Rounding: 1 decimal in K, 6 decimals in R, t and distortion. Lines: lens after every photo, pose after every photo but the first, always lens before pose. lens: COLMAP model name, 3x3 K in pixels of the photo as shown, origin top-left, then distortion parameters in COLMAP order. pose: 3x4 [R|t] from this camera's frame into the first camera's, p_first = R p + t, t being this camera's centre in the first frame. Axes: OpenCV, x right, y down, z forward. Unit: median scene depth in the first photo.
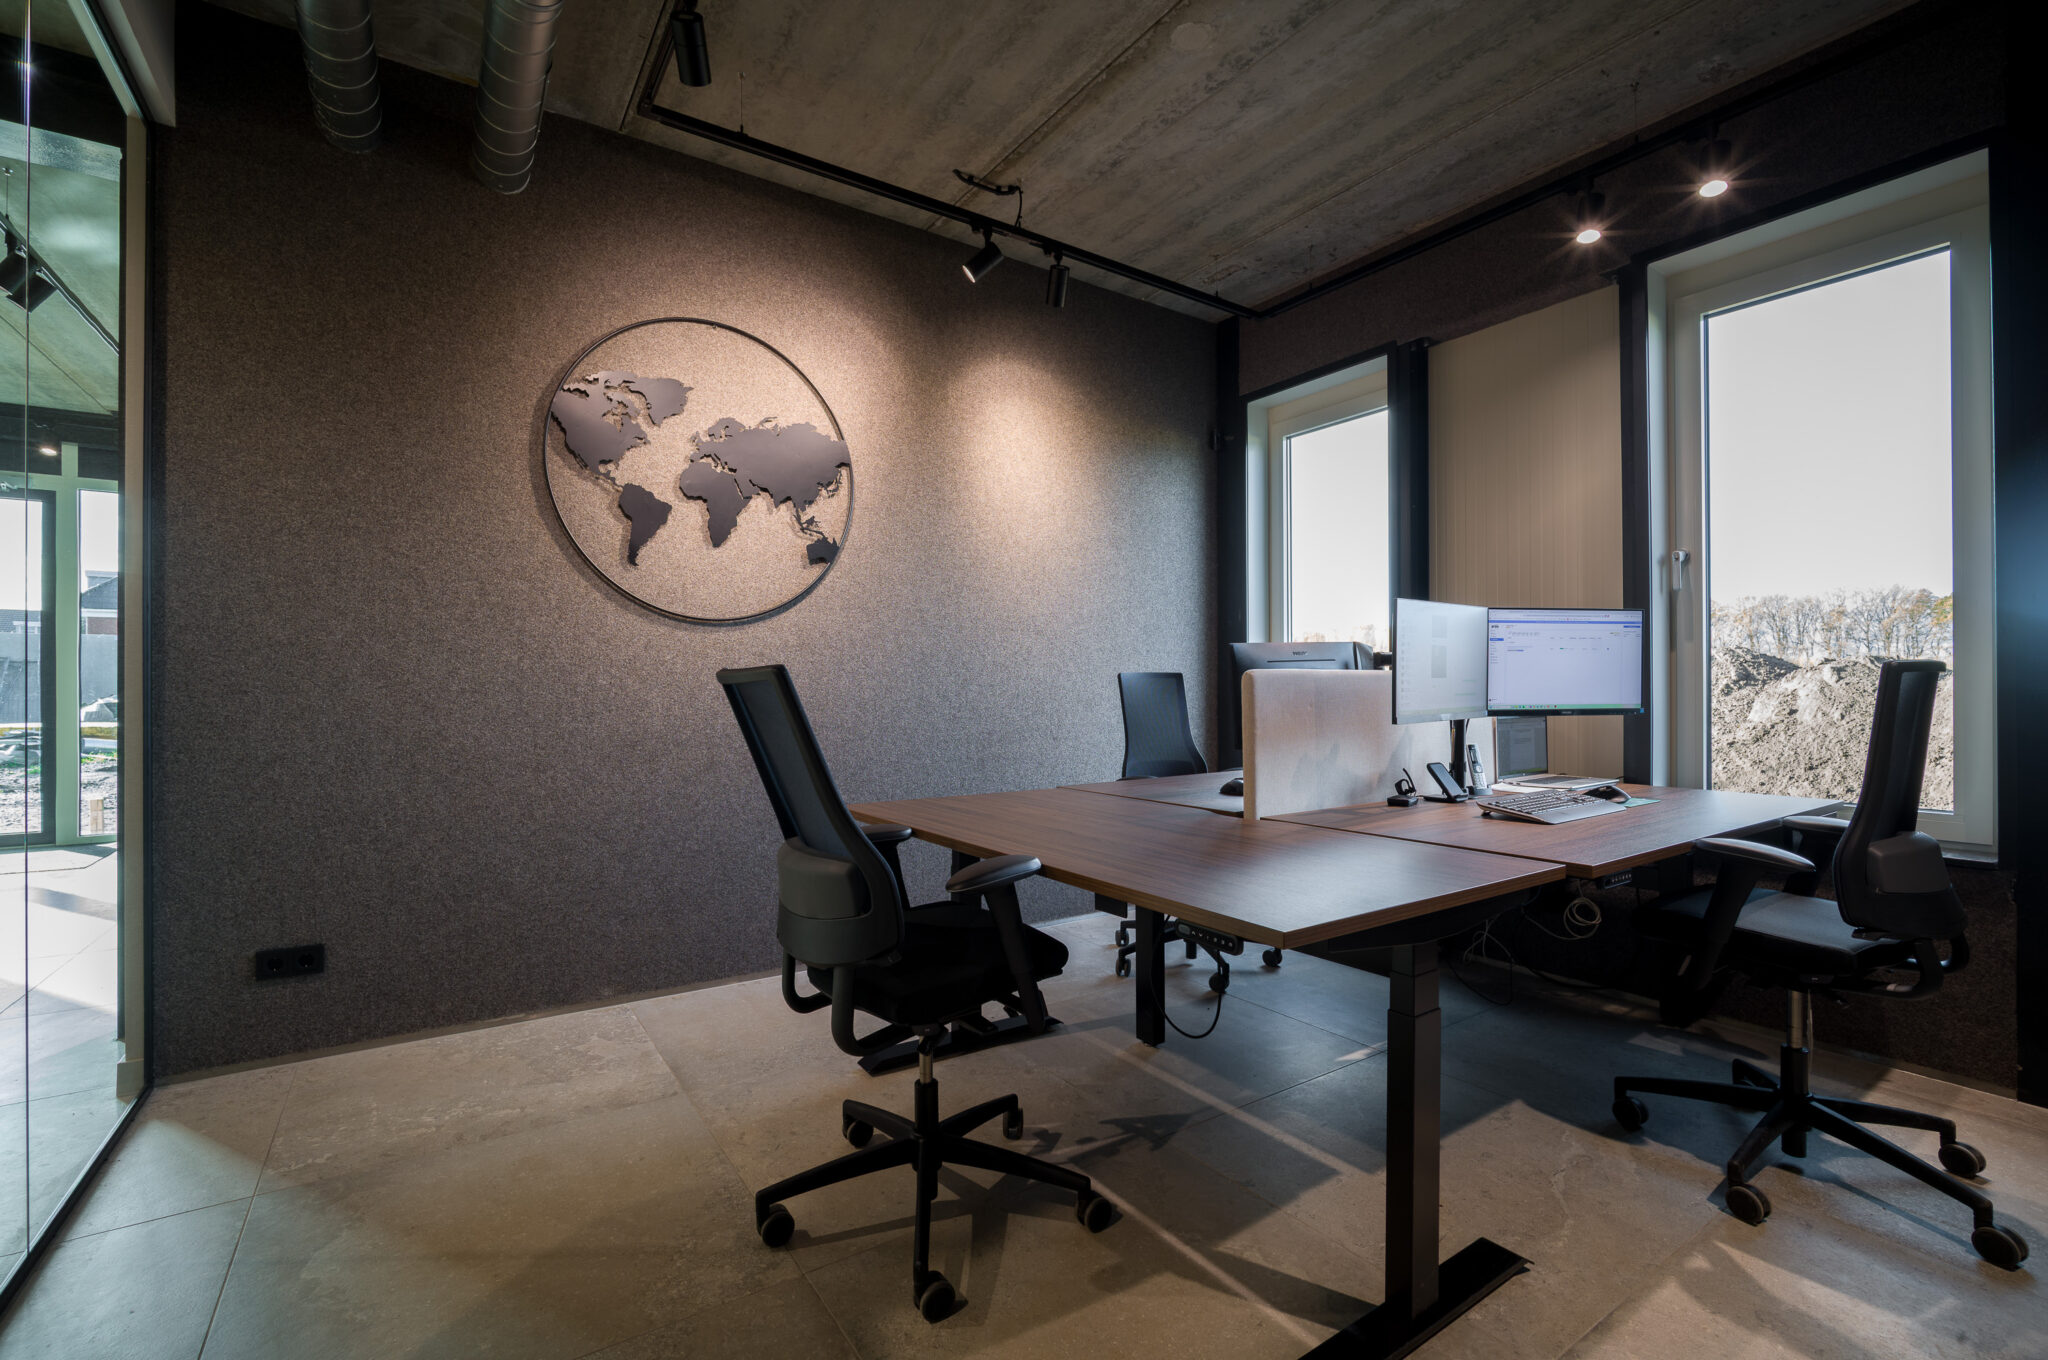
lens RADIAL K [[884.2, 0, 1019.5], [0, 884.2, 681.1], [0, 0, 1]] dist [-0.017545, 0.000455]
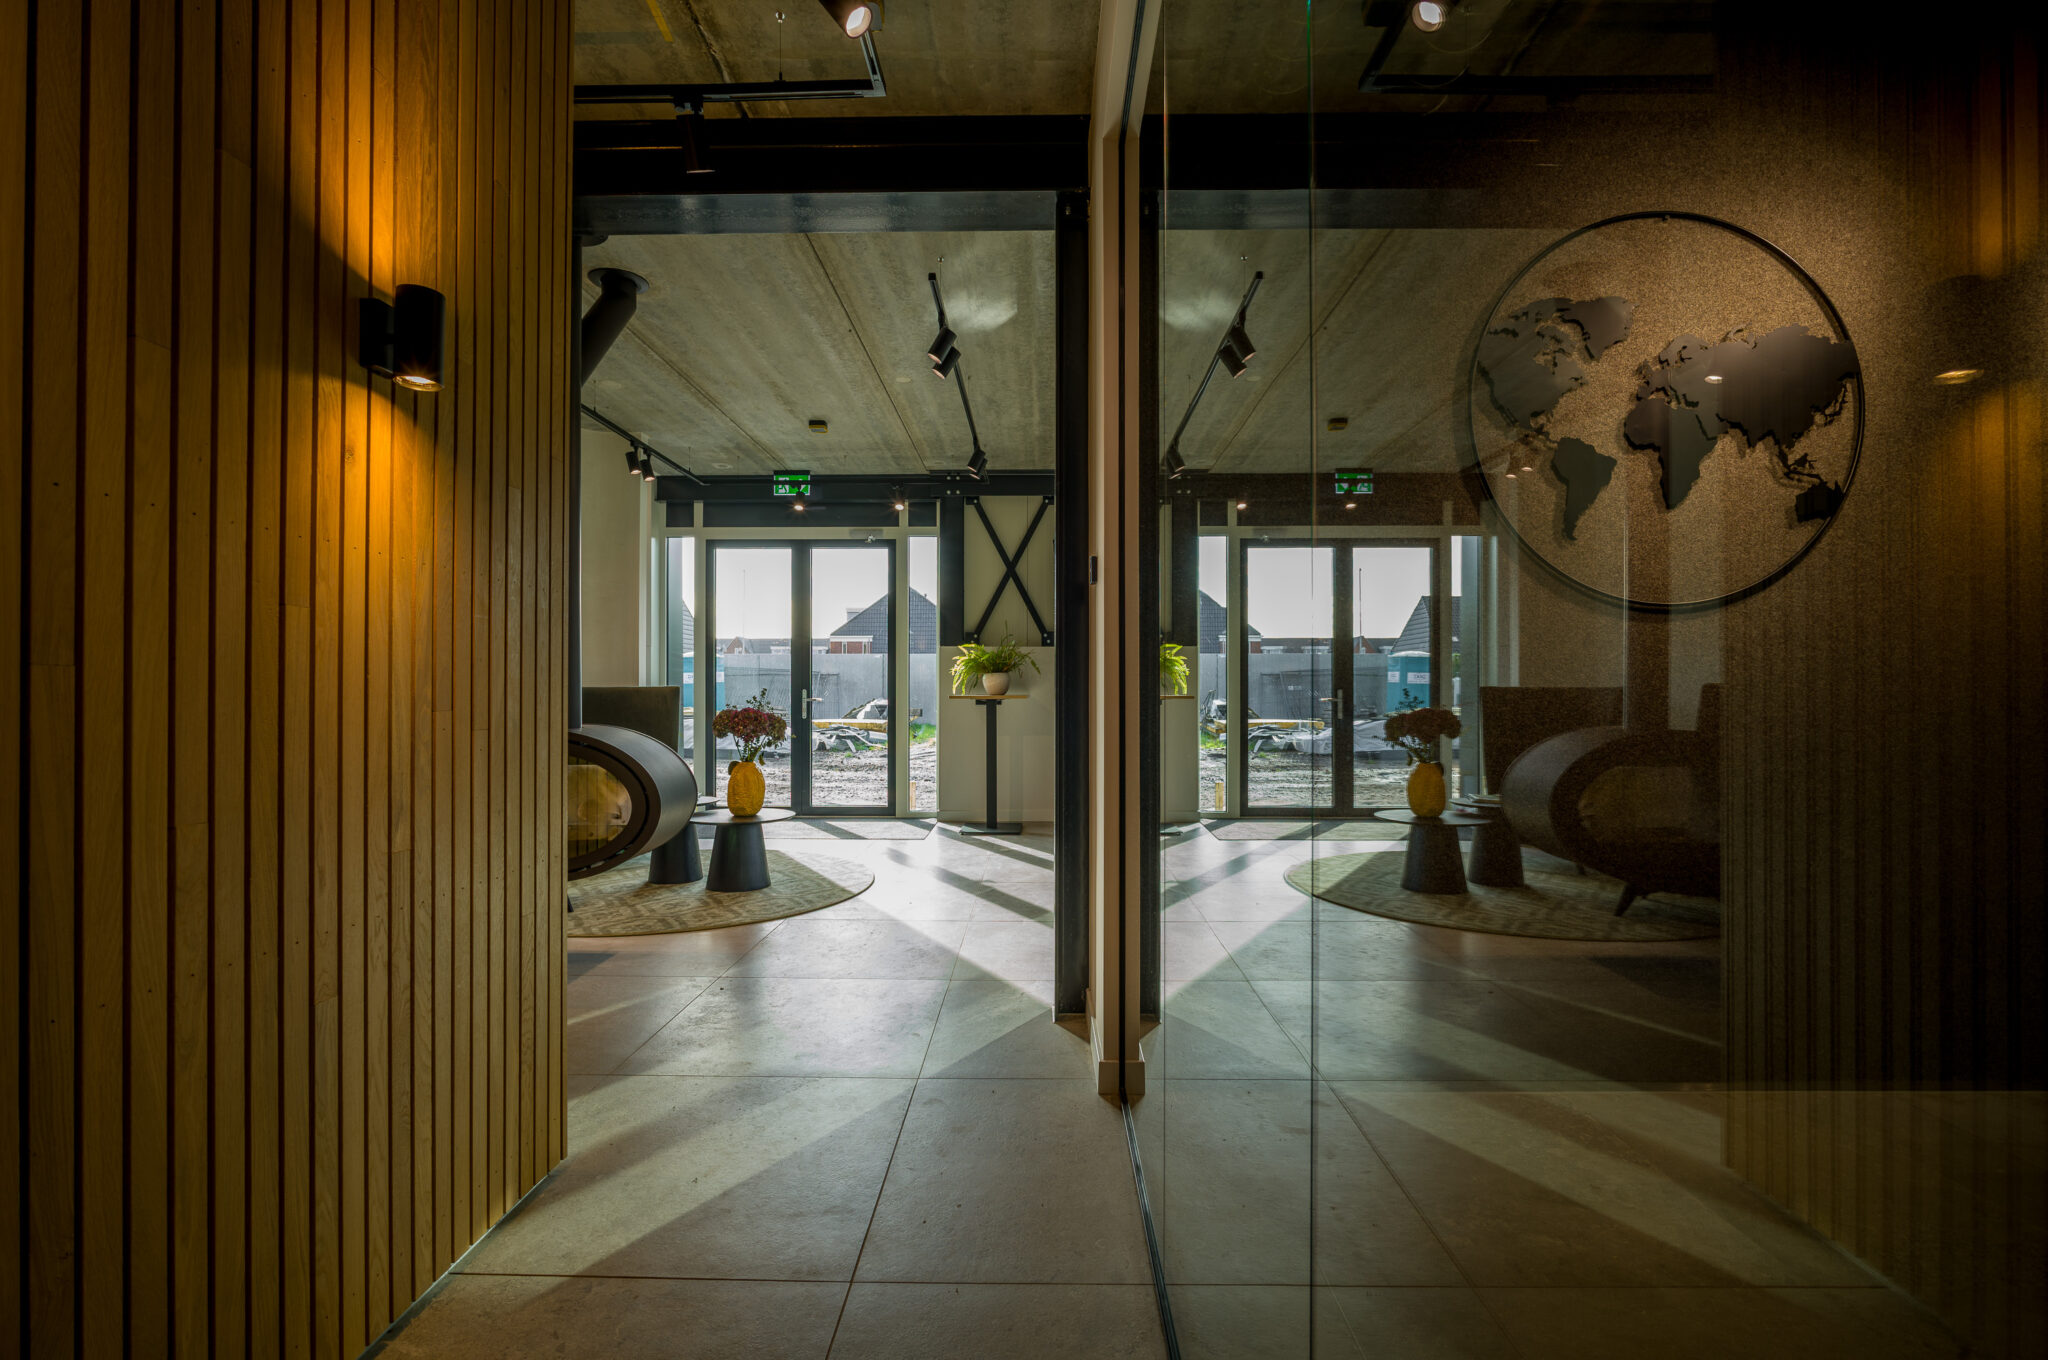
lens RADIAL K [[884.2, 0, 1019.5], [0, 884.2, 681.1], [0, 0, 1]] dist [-0.017545, 0.000455]
pose [[0.819108, -0.006995, -0.573597, -0.355070], [0.003181, 0.999966, -0.007652, -0.000462], [0.573631, 0.004443, 0.819102, 0.065032]]
